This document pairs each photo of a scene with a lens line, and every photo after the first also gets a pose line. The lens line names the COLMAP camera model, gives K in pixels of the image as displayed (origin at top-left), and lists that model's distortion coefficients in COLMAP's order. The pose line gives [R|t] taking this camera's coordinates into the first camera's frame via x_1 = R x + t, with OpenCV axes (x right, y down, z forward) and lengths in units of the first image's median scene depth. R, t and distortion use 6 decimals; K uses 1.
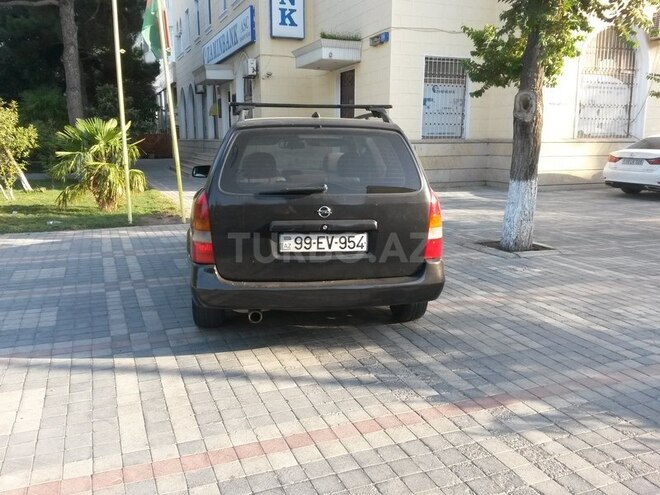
lens RADIAL K [[576.6, 0, 326.5], [0, 576.6, 248.0], [0, 0, 1]] dist [0.103145, -0.178840]
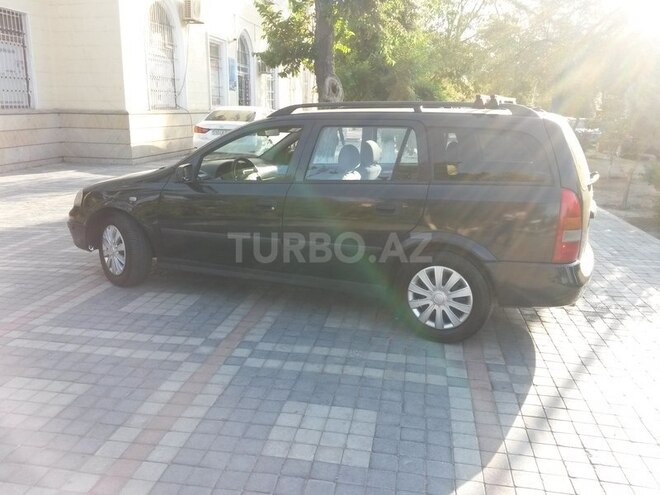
lens RADIAL K [[576.6, 0, 326.5], [0, 576.6, 248.0], [0, 0, 1]] dist [0.103145, -0.178840]
pose [[0.508675, -0.199735, 0.837470, -0.325064], [0.147131, 0.978576, 0.144021, -0.052497], [-0.848294, 0.049958, 0.527164, 0.211941]]
